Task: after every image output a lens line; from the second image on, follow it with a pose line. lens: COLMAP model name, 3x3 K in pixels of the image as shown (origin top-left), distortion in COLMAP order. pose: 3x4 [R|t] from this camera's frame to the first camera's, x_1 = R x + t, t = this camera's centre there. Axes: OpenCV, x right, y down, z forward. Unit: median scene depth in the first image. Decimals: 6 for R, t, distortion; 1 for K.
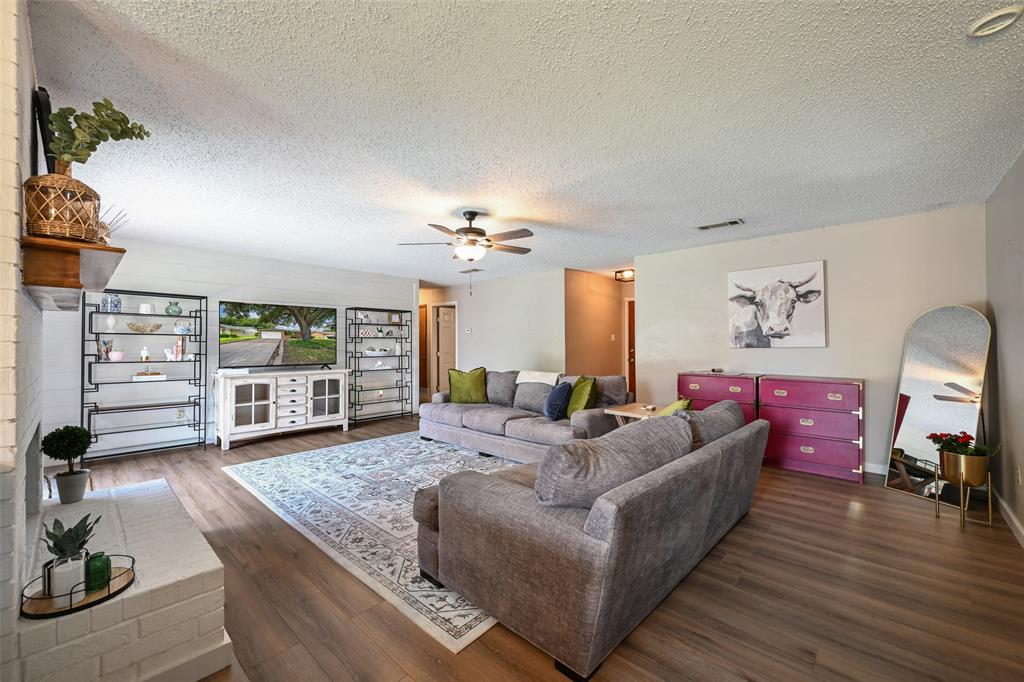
lens RADIAL K [[401.6, 0, 515.0], [0, 401.6, 338.2], [0, 0, 1]] dist [0.001480, 0.000176]
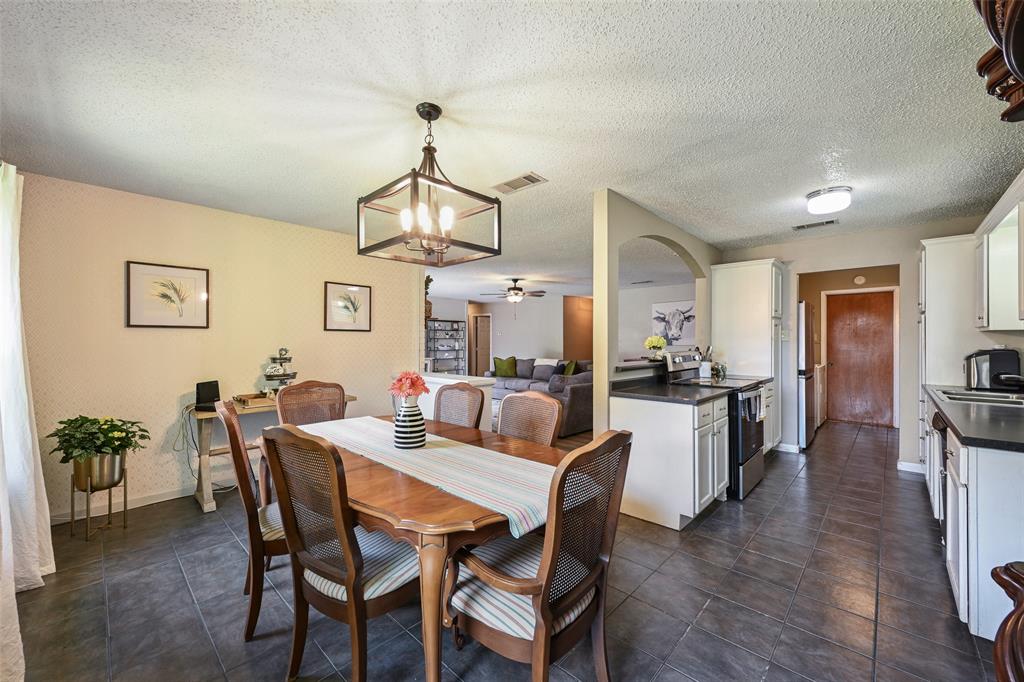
lens RADIAL K [[383.2, 0, 527.1], [0, 383.2, 340.9], [0, 0, 1]] dist [0.000973, 0.000120]
pose [[0.999900, 0.003281, 0.013758, -0.049859], [-0.003456, 0.999913, 0.012708, -0.014828], [-0.013715, -0.012754, 0.999825, -0.643290]]
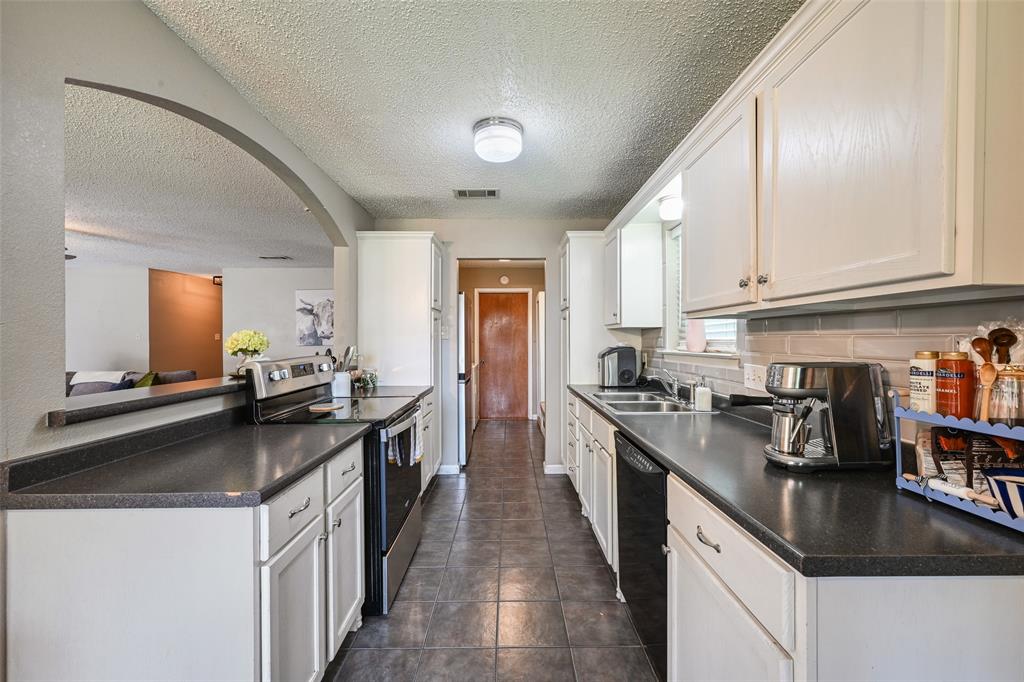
lens RADIAL K [[397.8, 0, 496.6], [0, 397.8, 341.0], [0, 0, 1]] dist [0.001308, 0.000147]
pose [[0.736781, -0.001322, 0.676130, 0.109940], [-0.007994, 0.999911, 0.010665, -0.011140], [-0.676084, -0.013263, 0.736705, -0.402992]]
